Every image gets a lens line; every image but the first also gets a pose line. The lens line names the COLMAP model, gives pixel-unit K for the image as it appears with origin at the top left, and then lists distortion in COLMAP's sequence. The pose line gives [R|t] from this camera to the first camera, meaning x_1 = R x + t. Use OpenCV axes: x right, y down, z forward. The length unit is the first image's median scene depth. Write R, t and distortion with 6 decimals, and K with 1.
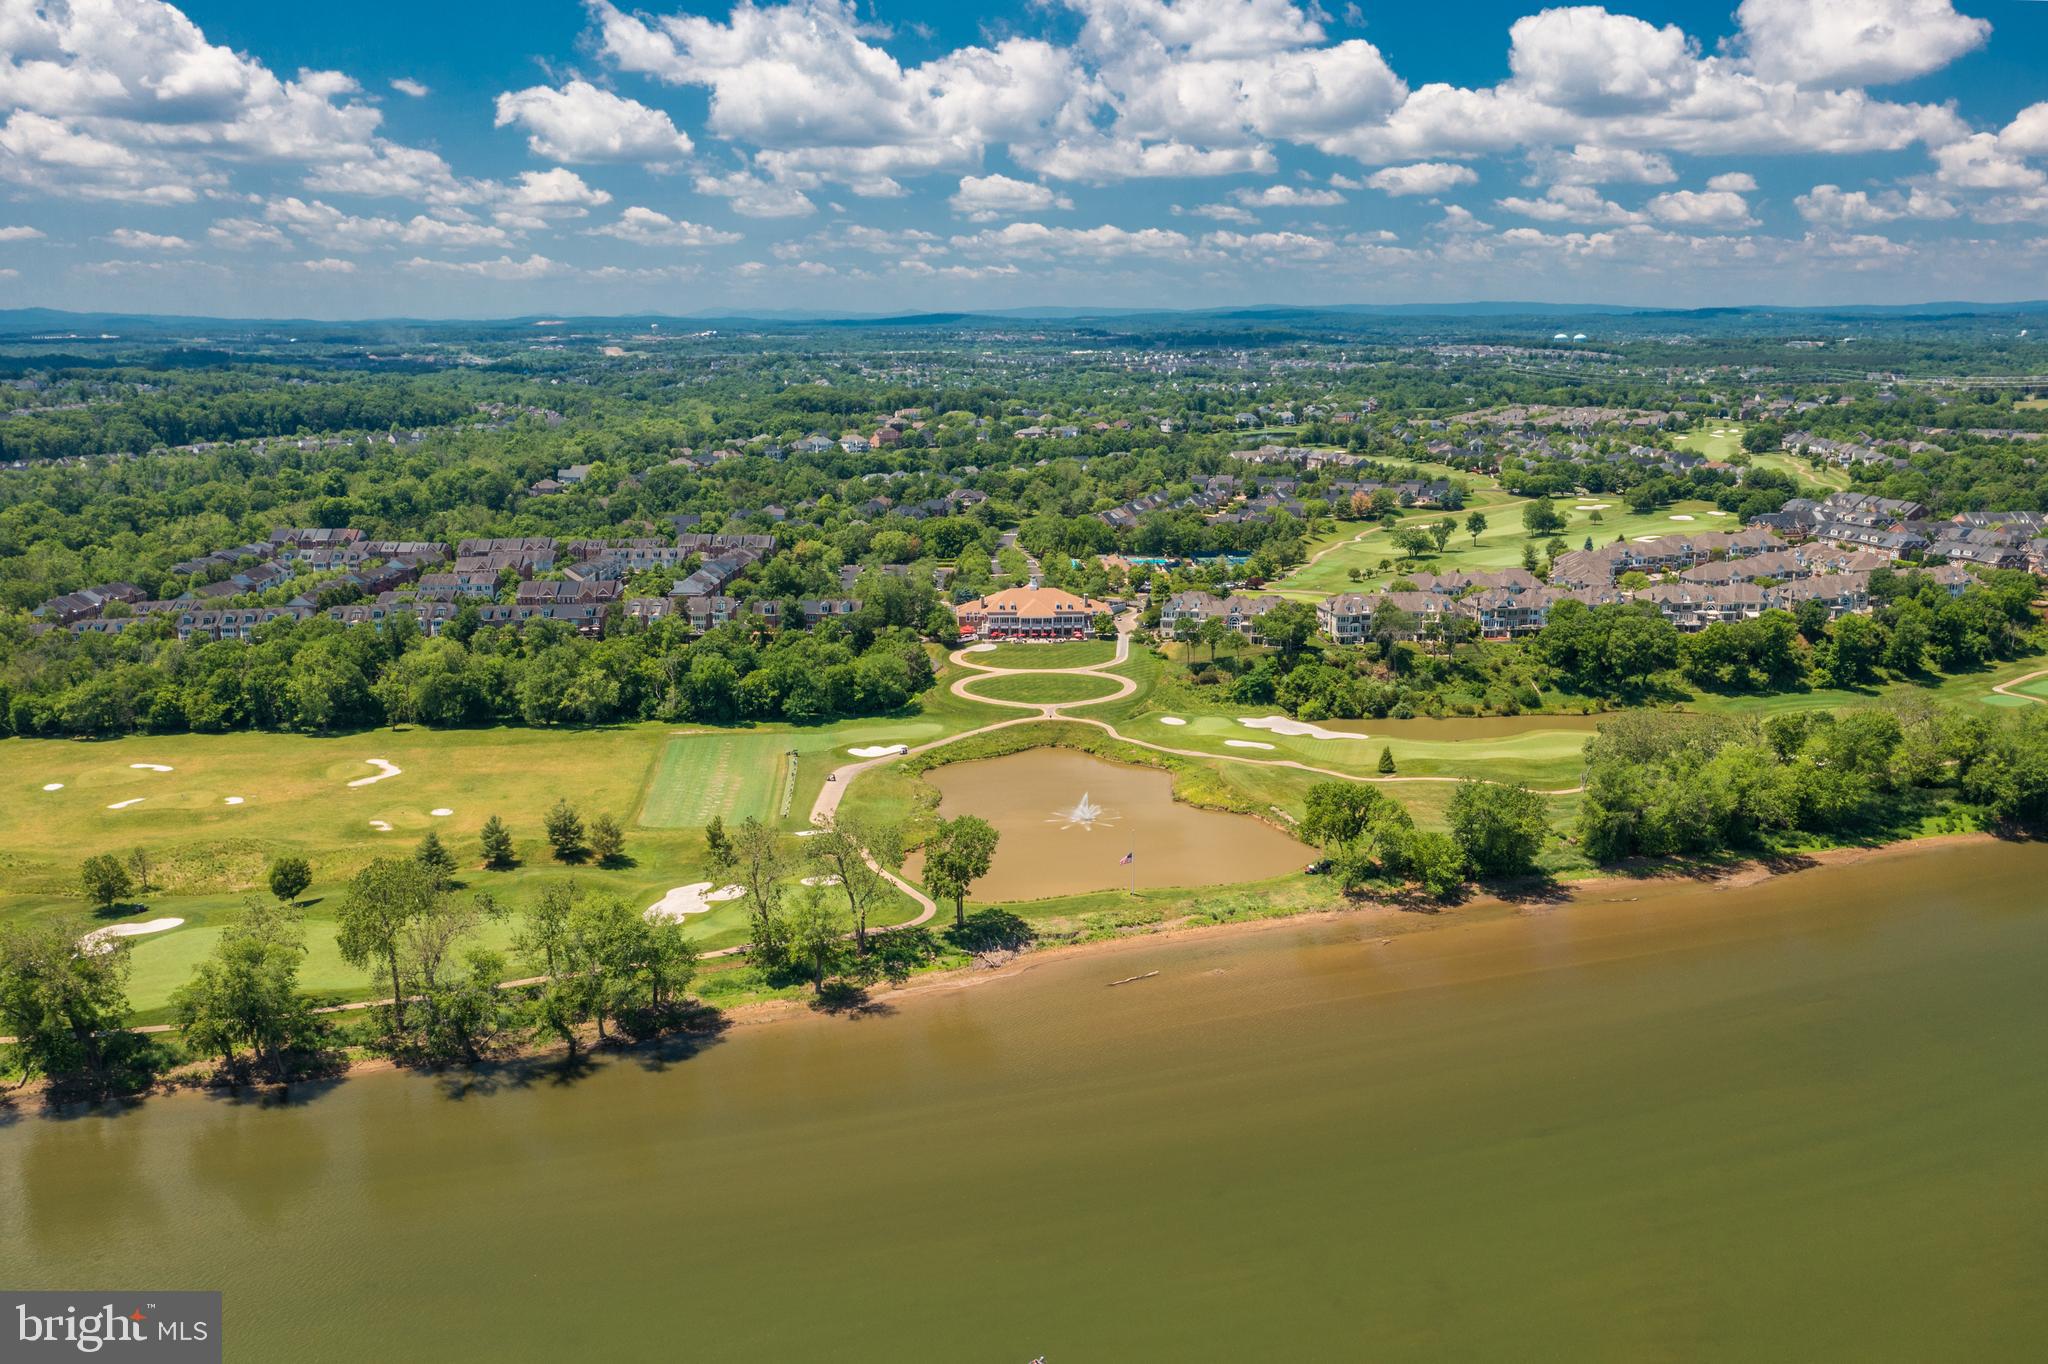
lens RADIAL K [[1660.5, 0, 1024.0], [0, 1660.5, 682.0], [0, 0, 1]] dist [-0.020535, 0.008229]
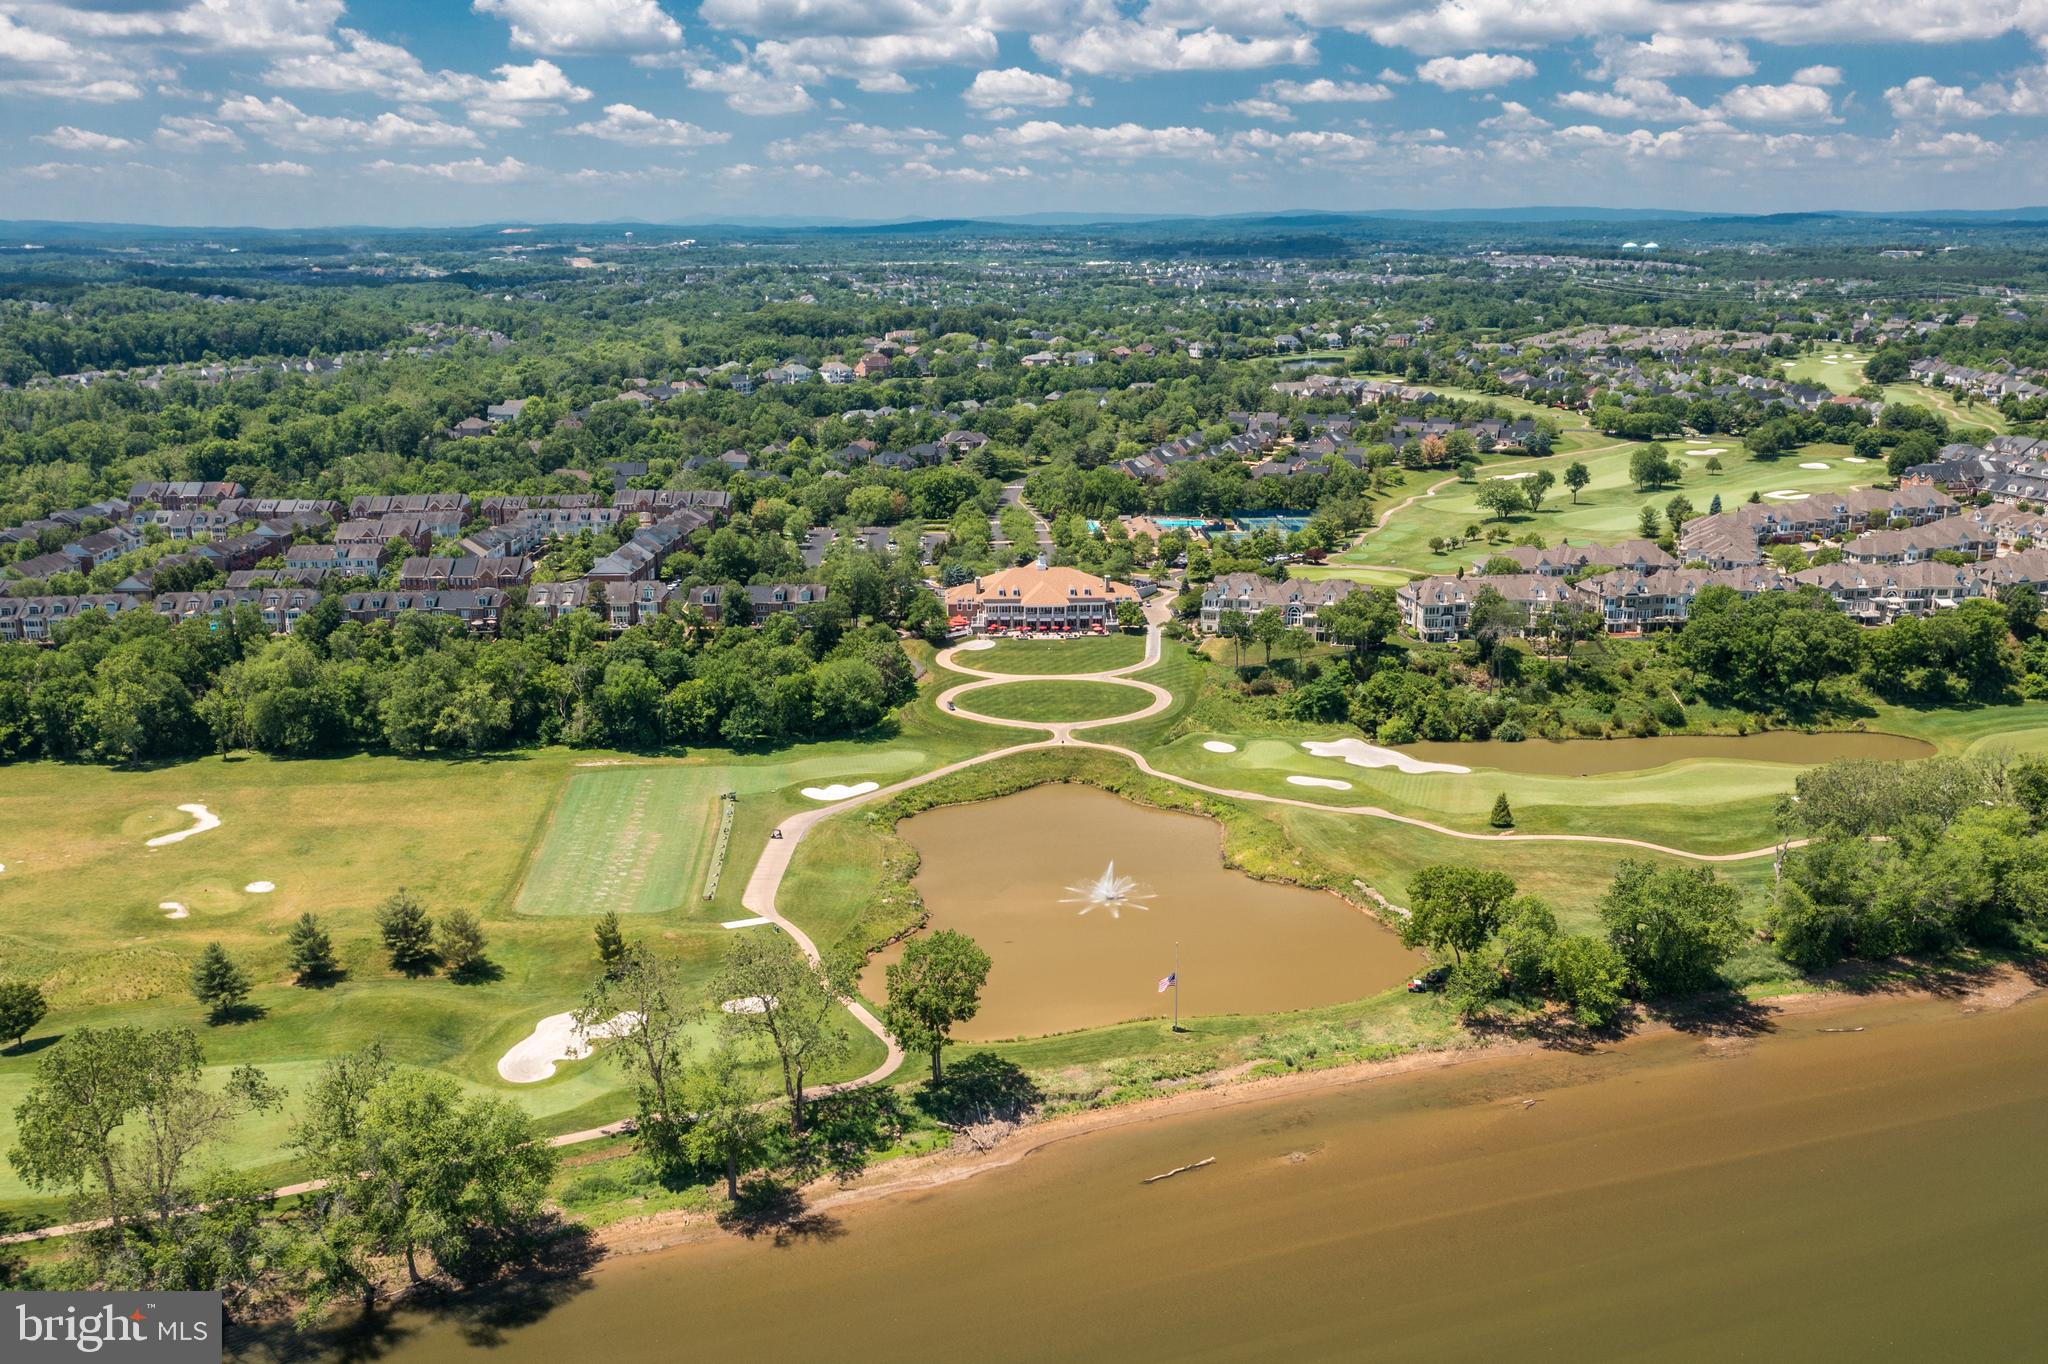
lens RADIAL K [[1787.3, 0, 1024.0], [0, 1787.3, 682.0], [0, 0, 1]] dist [-0.017412, 0.001497]
pose [[0.999984, 0.000474, -0.005702, 0.002157], [-0.000276, 0.999398, 0.034700, -0.032599], [0.005715, -0.034698, 0.999381, 0.141834]]
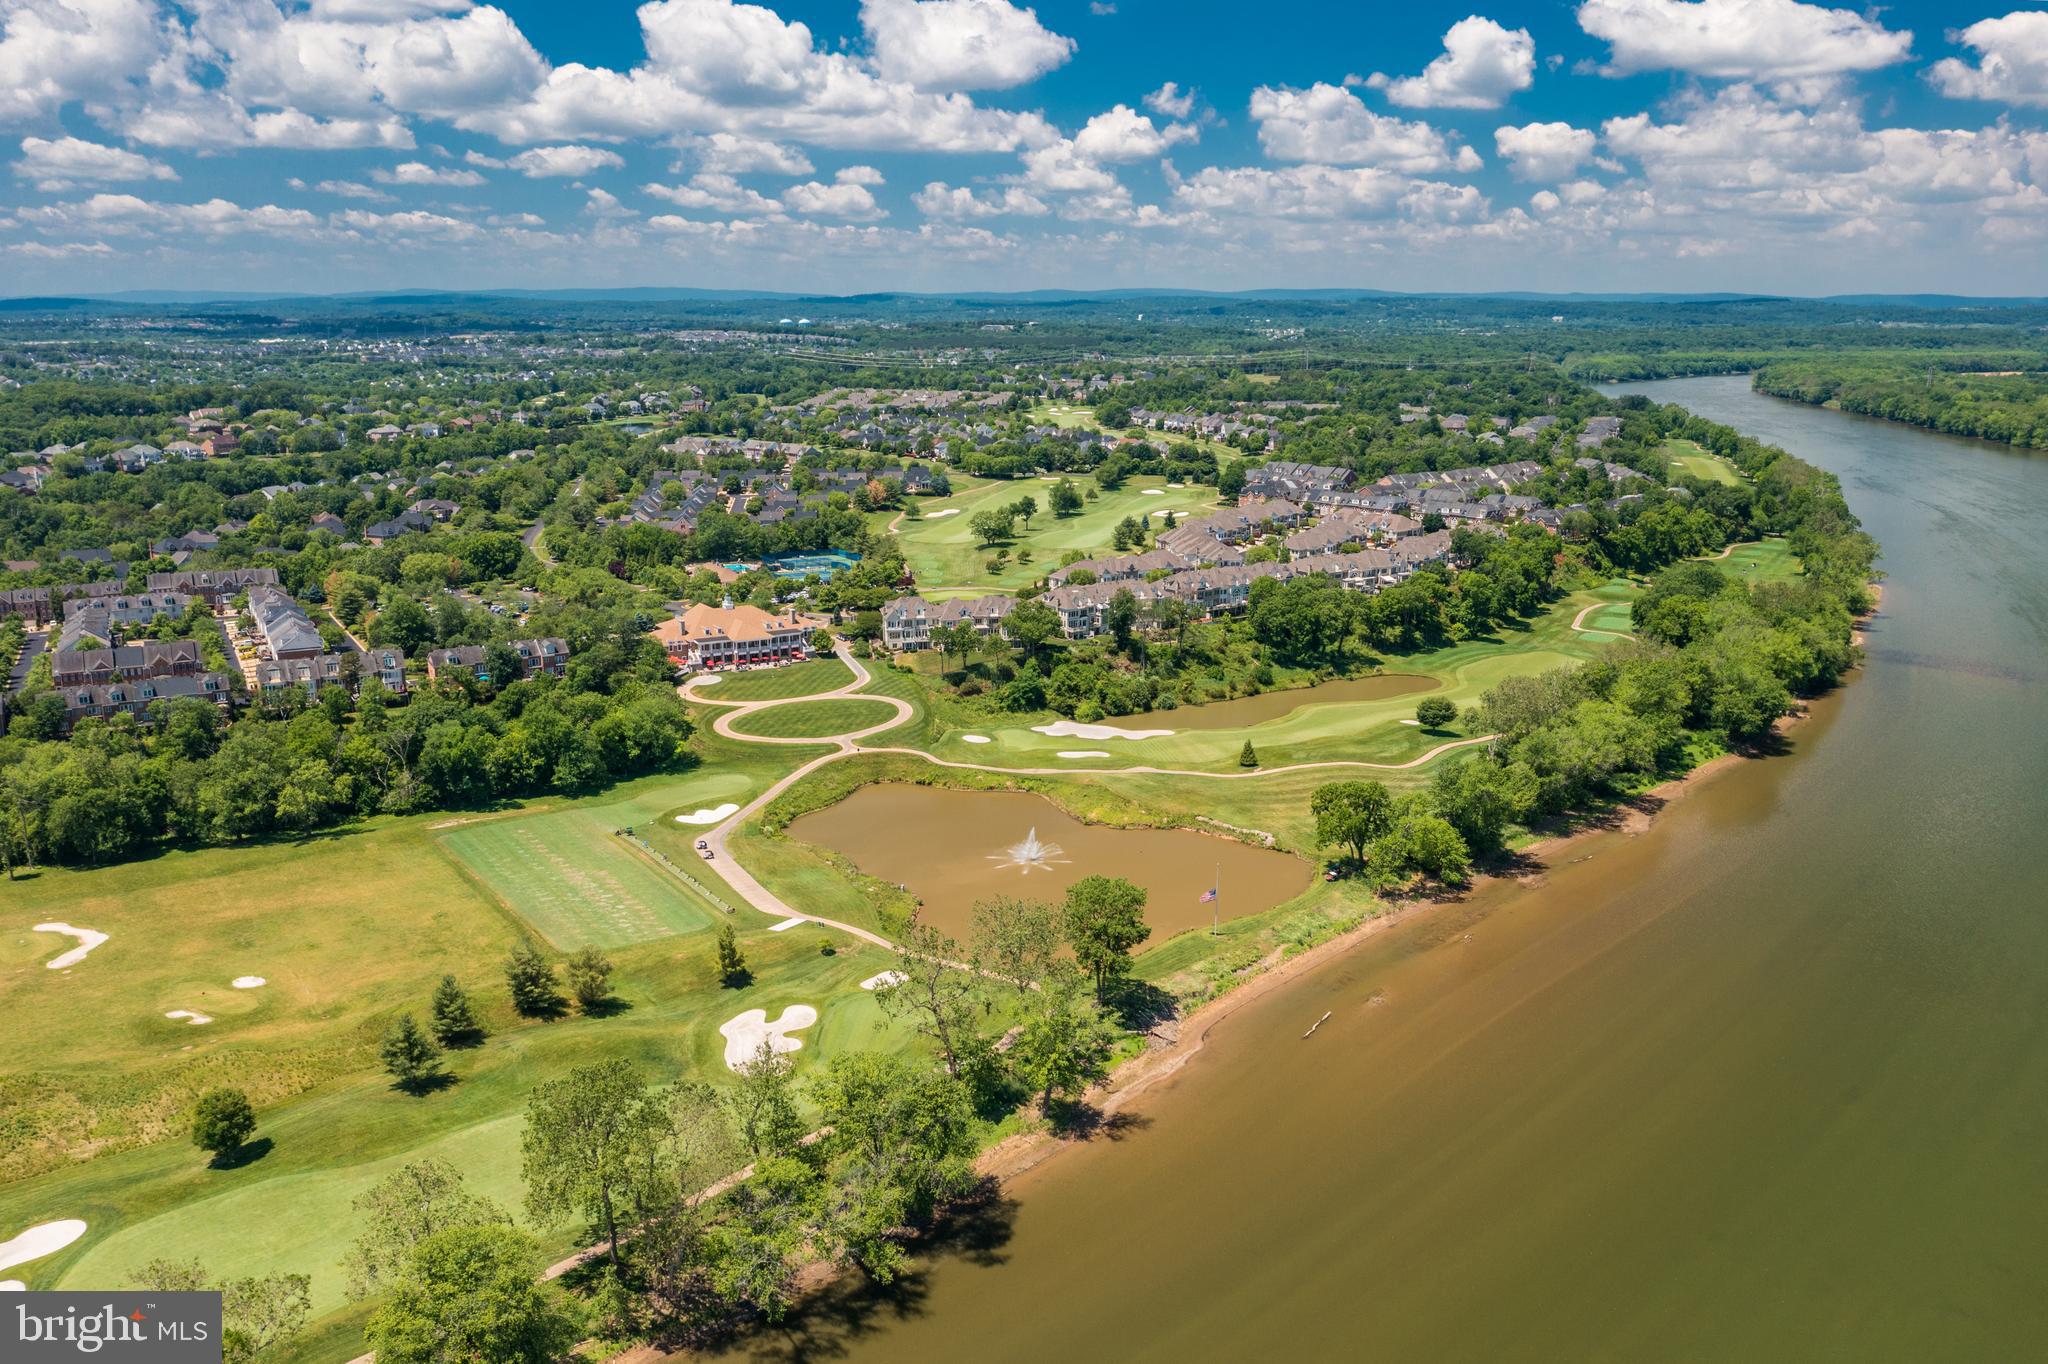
lens RADIAL K [[1642.7, 0, 1025.4], [0, 1642.7, 743.9], [0, 0, 1]] dist [-0.016397, -0.000452]
pose [[0.881659, -0.117284, 0.457079, -0.273344], [0.096064, 0.992947, 0.069487, -0.031074], [-0.462005, -0.017355, 0.886707, 0.159206]]
